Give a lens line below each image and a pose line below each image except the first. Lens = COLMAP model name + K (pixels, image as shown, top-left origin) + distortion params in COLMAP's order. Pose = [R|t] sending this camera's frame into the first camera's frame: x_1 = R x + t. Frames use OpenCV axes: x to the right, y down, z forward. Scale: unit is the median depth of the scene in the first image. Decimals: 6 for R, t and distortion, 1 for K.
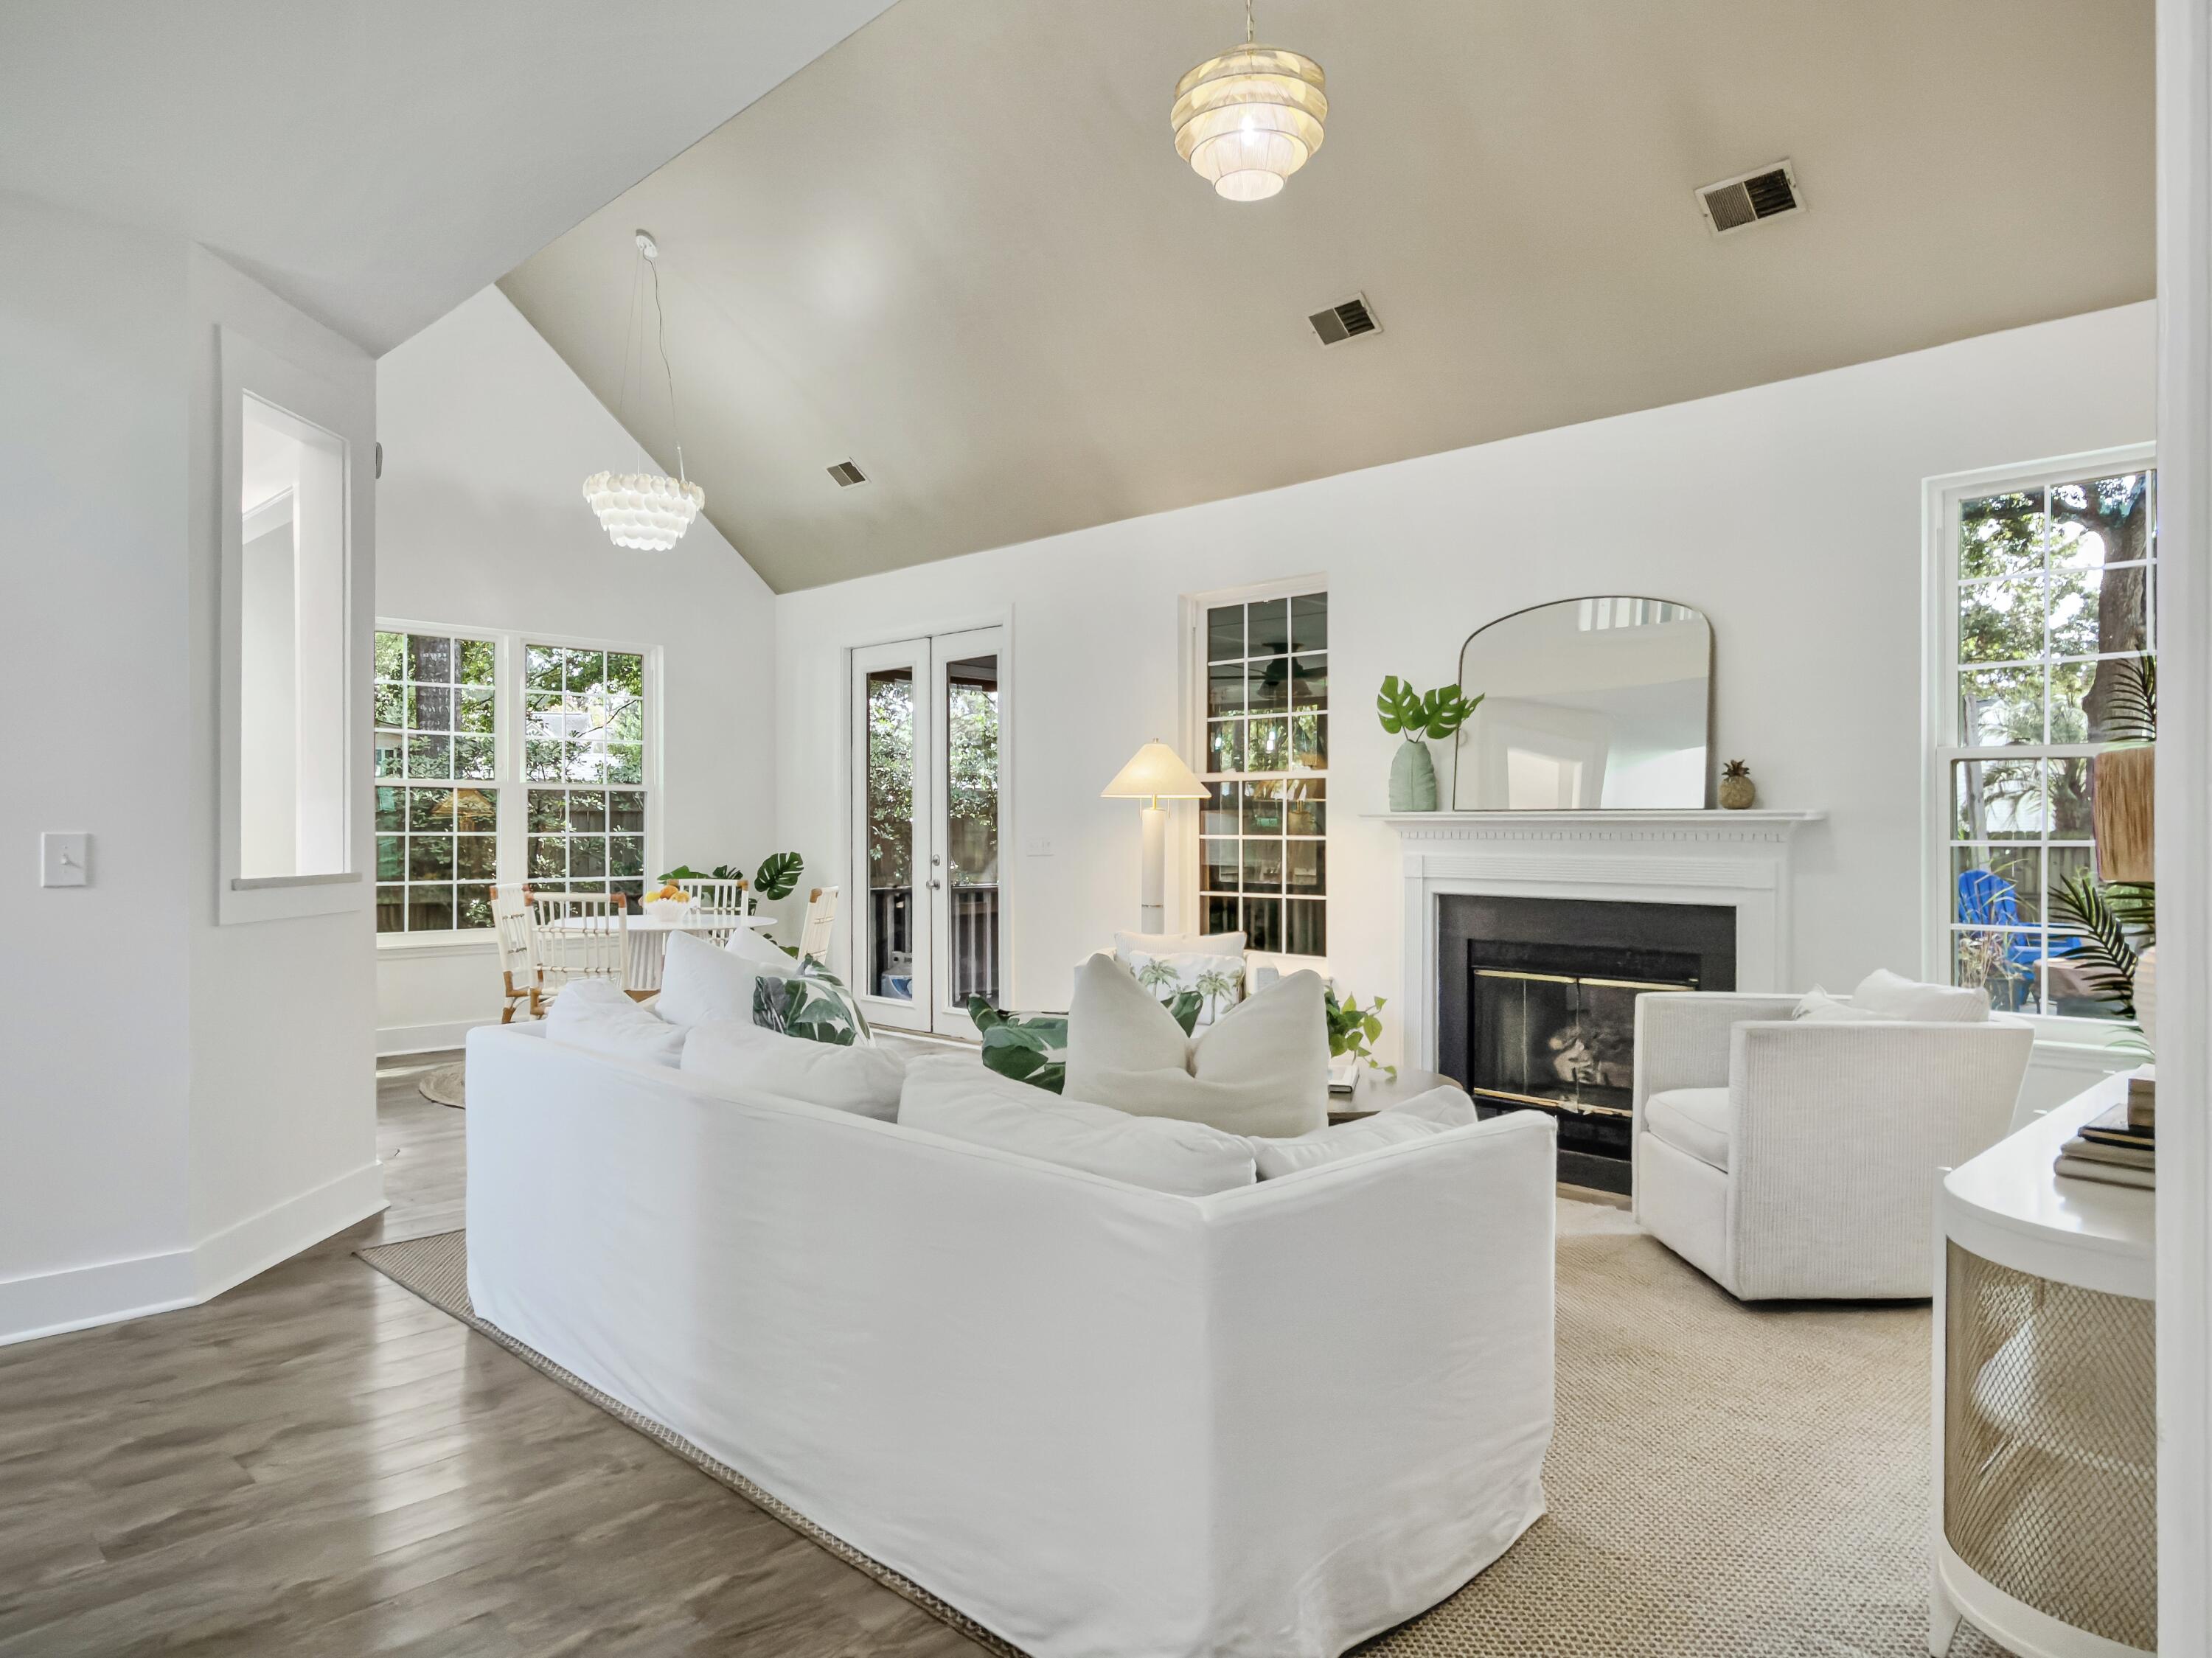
lens RADIAL K [[1401.3, 0, 1097.2], [0, 1401.3, 832.4], [0, 0, 1]] dist [0.002934, 0.006047]
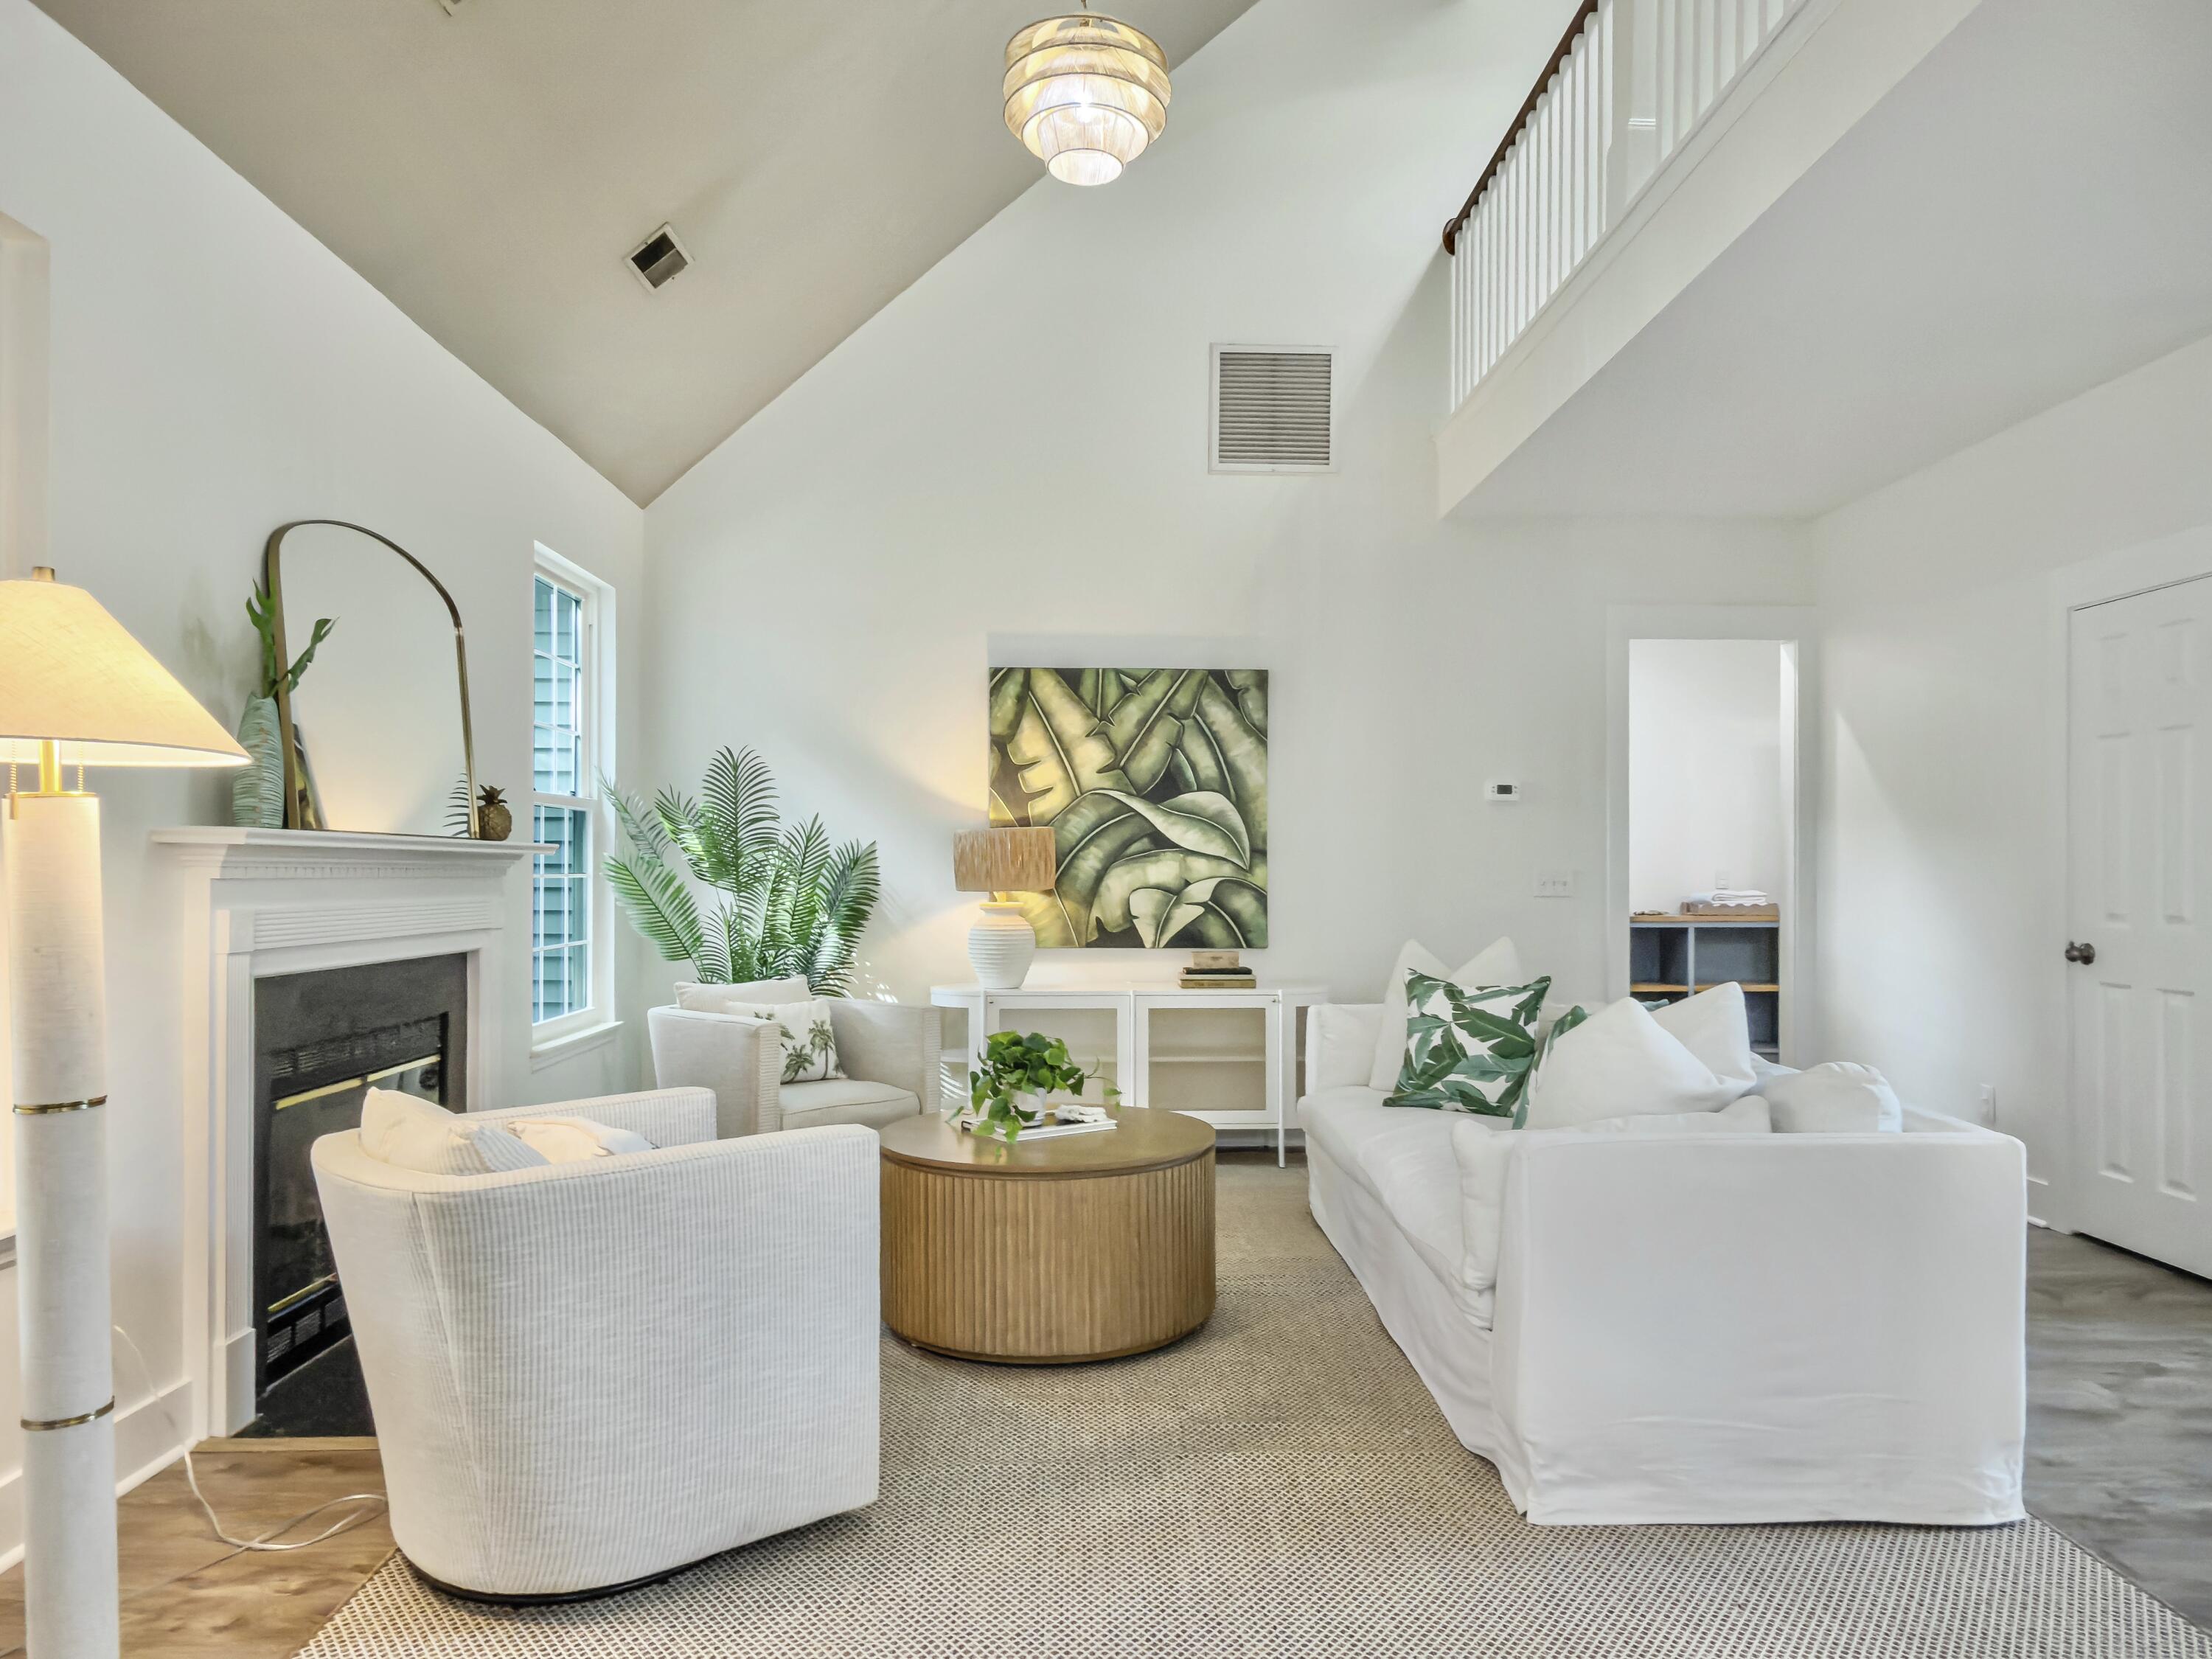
lens RADIAL K [[1431.8, 0, 1109.9], [0, 1431.8, 861.9], [0, 0, 1]] dist [0.002084, 0.001095]
pose [[-0.728391, 0.002300, 0.685158, -0.386927], [-0.000353, 0.999993, -0.003732, 0.000026], [-0.685162, -0.002960, -0.728385, 1.178613]]
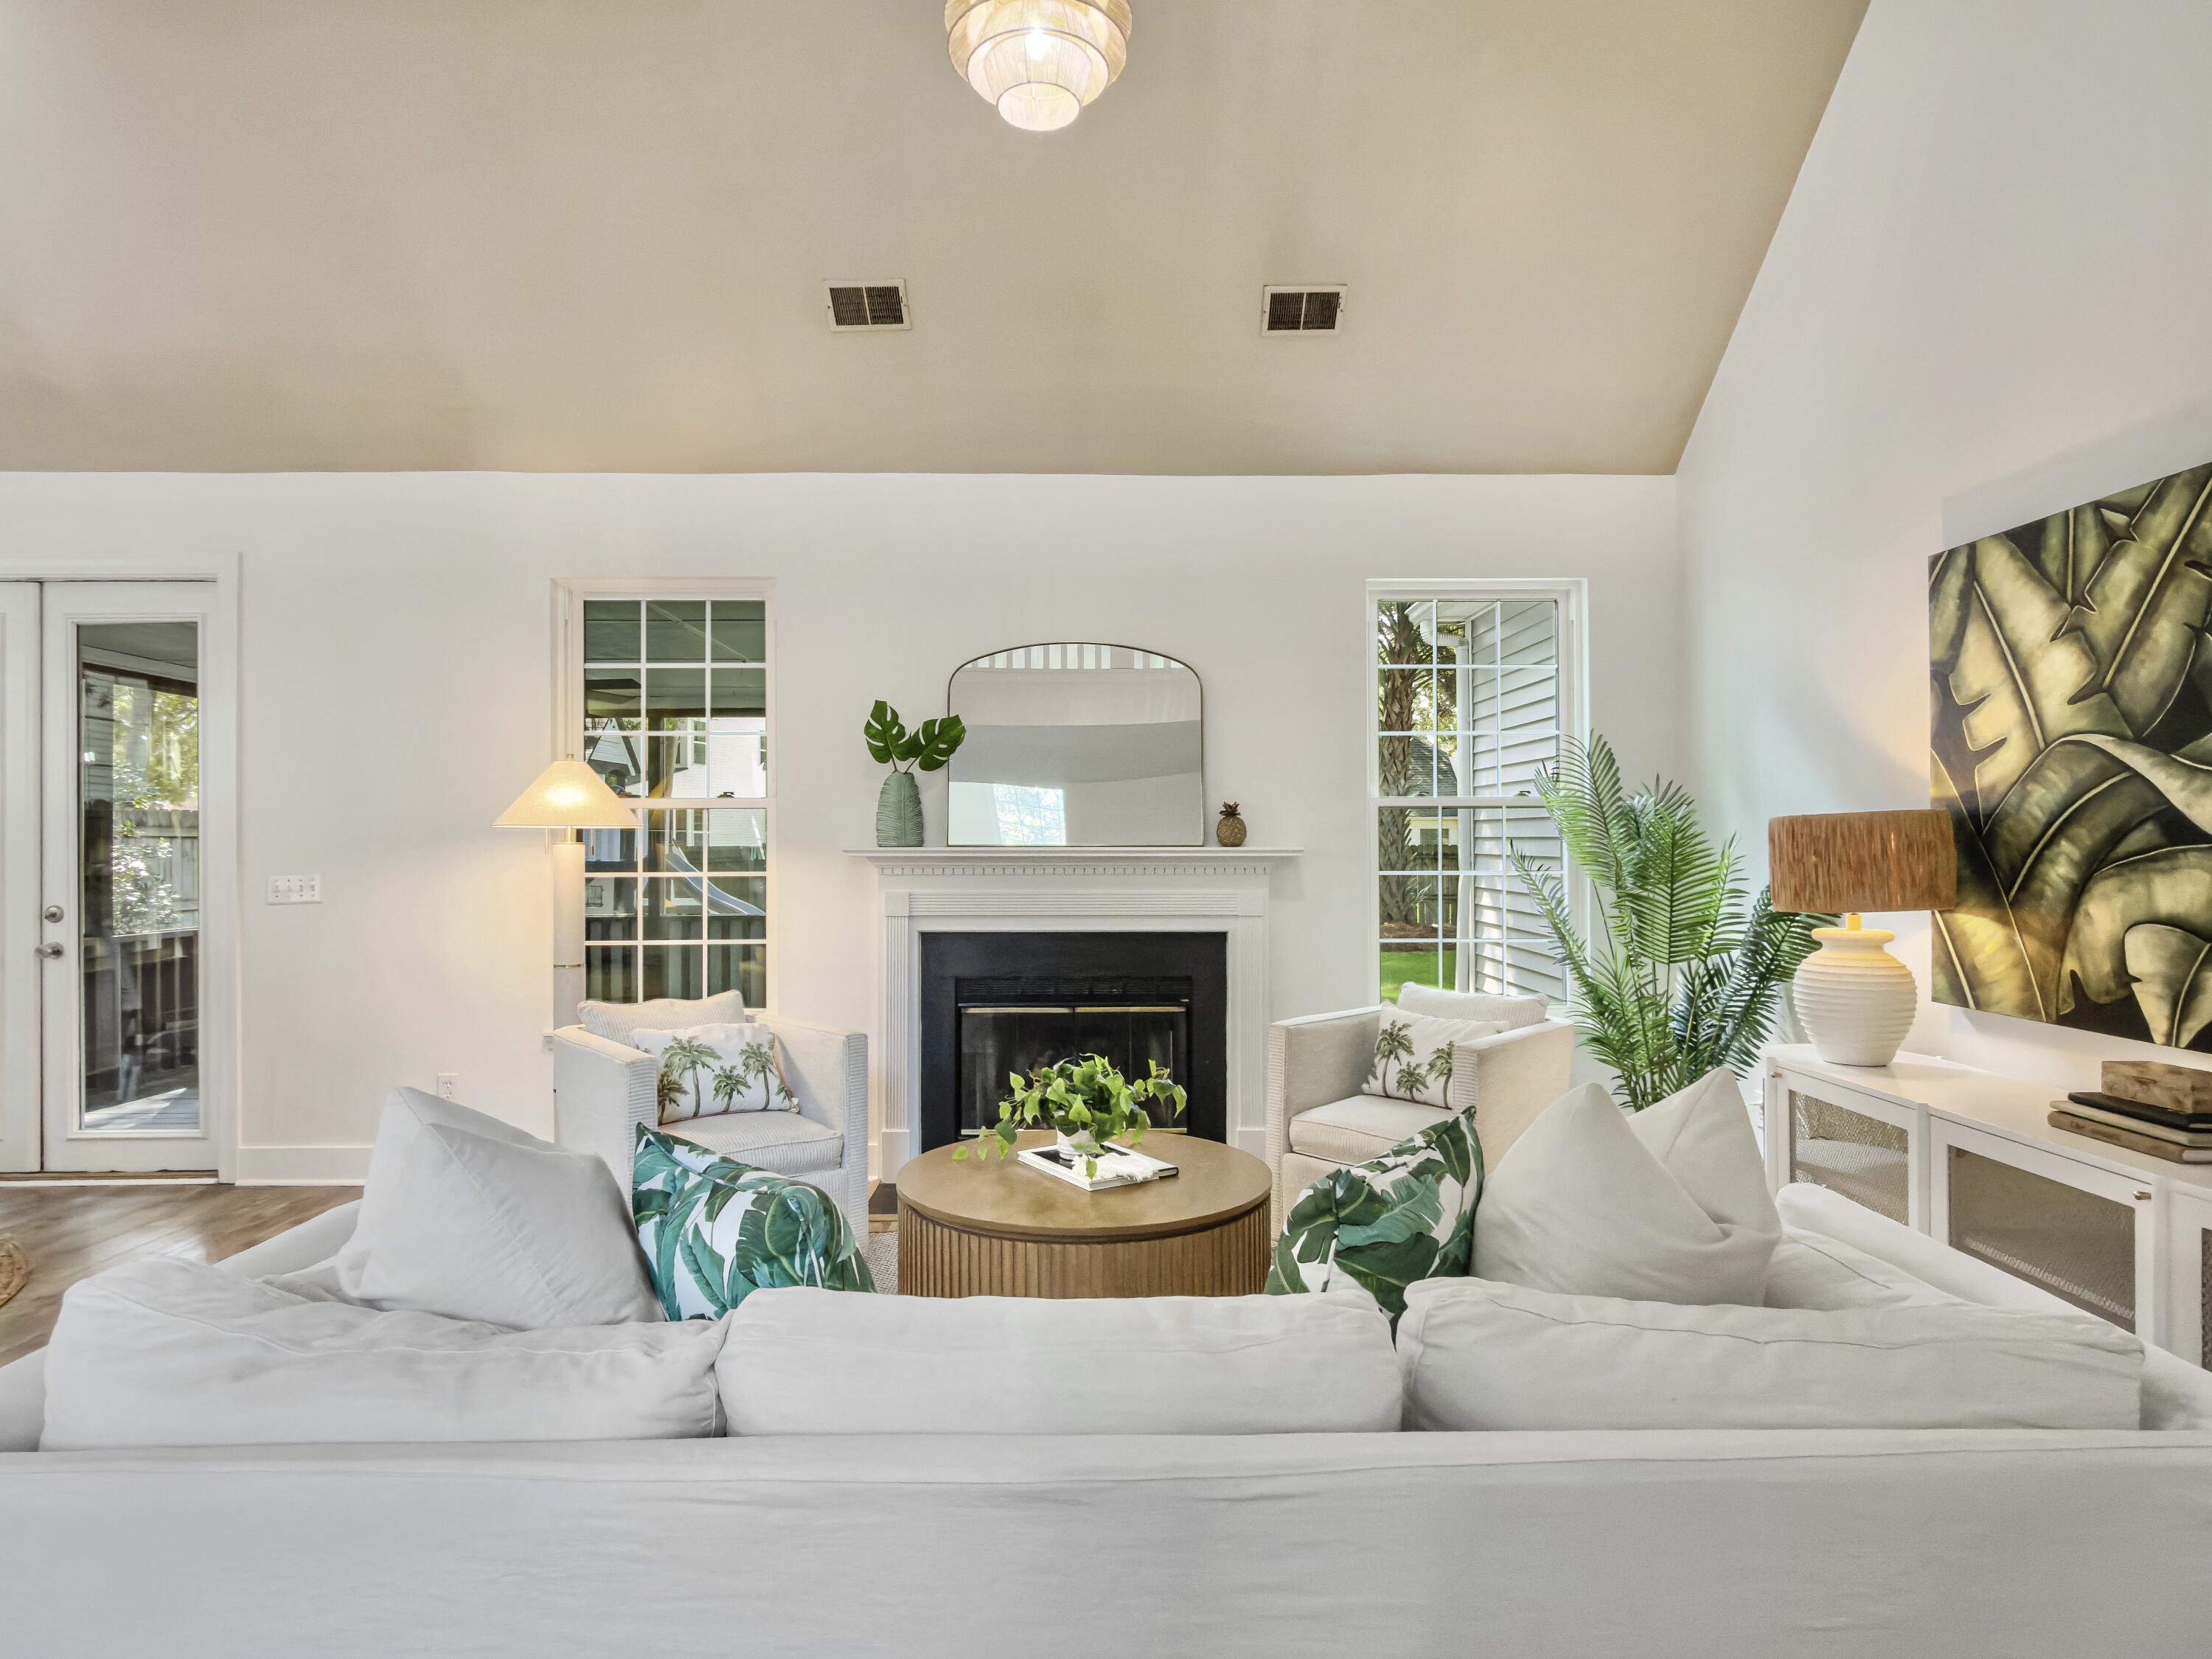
lens RADIAL K [[1223.1, 0, 1098.6], [0, 1223.1, 838.1], [0, 0, 1]] dist [0.004880, 0.001668]
pose [[0.694952, -0.000191, 0.719056, -0.275127], [0.005133, 0.999976, -0.004695, -0.016121], [-0.719038, 0.006954, 0.694936, 0.331834]]
